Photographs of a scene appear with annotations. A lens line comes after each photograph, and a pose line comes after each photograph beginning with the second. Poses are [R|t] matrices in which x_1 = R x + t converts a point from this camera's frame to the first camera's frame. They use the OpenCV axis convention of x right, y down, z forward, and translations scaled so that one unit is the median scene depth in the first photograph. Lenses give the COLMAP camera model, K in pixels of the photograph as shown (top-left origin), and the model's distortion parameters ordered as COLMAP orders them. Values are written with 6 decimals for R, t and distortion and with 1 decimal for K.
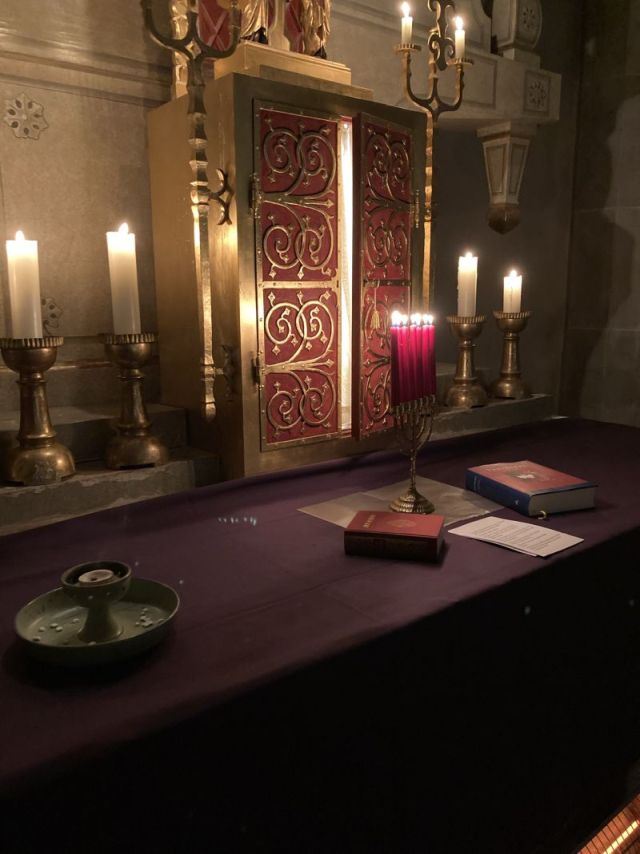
lens RADIAL K [[701.2, 0, 320.0], [0, 701.2, 427.0], [0, 0, 1]] dist [0.055107, -0.056871]
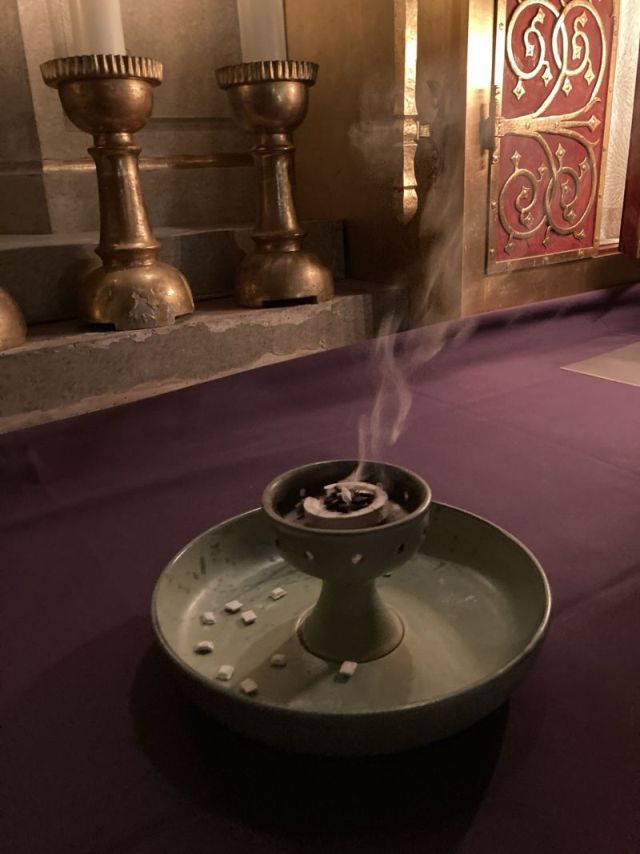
lens RADIAL K [[701.2, 0, 320.0], [0, 701.2, 427.0], [0, 0, 1]] dist [0.055107, -0.056871]
pose [[0.996433, -0.011800, -0.083561, -0.175107], [0.024613, 0.987764, 0.154005, 0.066676], [0.080721, -0.155512, 0.984530, 0.367798]]
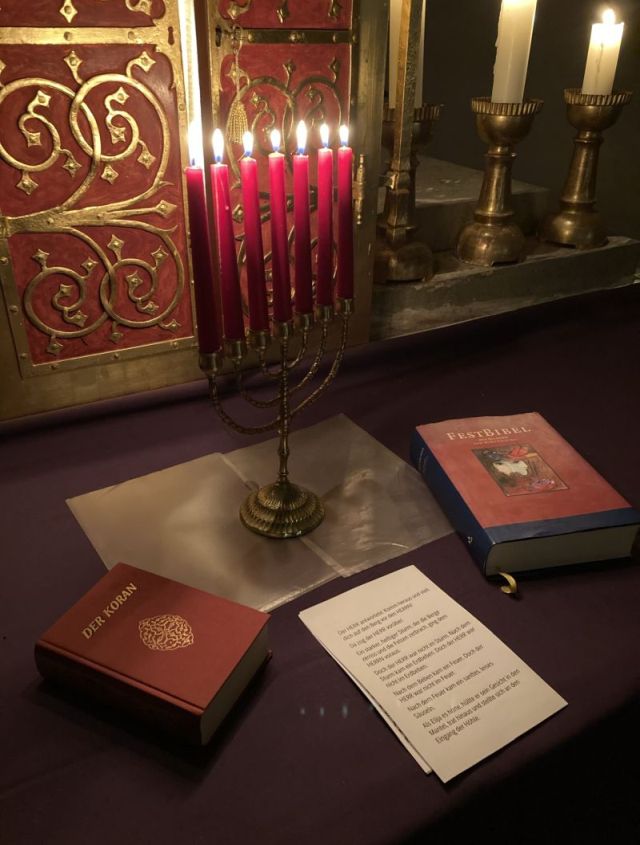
lens RADIAL K [[704.0, 0, 320.0], [0, 704.0, 422.5], [0, 0, 1]] dist [0.012267, 0.004853]
pose [[0.989024, 0.091441, -0.116063, 0.207743], [-0.050733, 0.947903, 0.314495, -0.114719], [0.138774, -0.305154, 0.942137, 0.500693]]
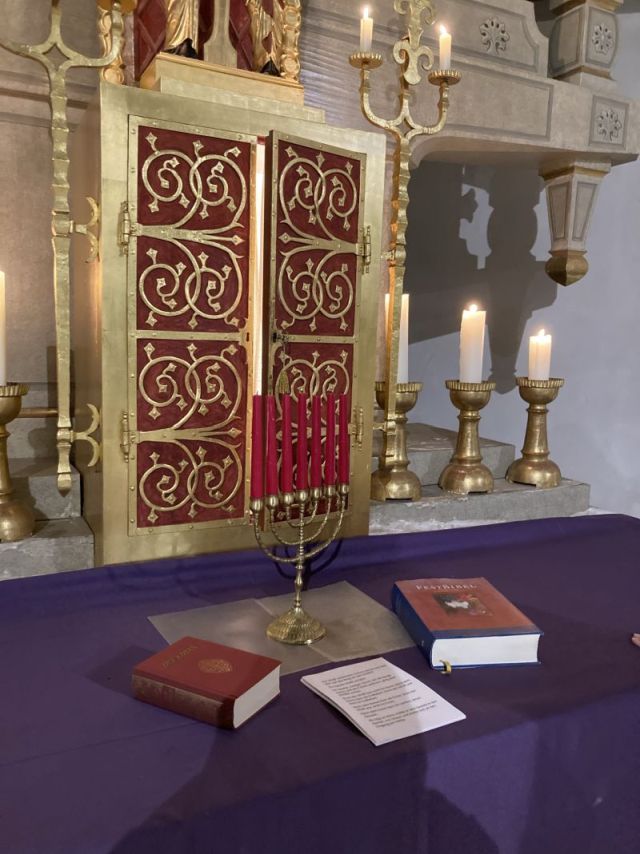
lens RADIAL K [[701.2, 0, 320.0], [0, 701.2, 427.0], [0, 0, 1]] dist [0.055107, -0.056871]
pose [[0.977014, 0.064166, -0.203288, 0.285959], [-0.078146, 0.995043, -0.061500, -0.057212], [0.198334, 0.075973, 0.977186, 0.235774]]
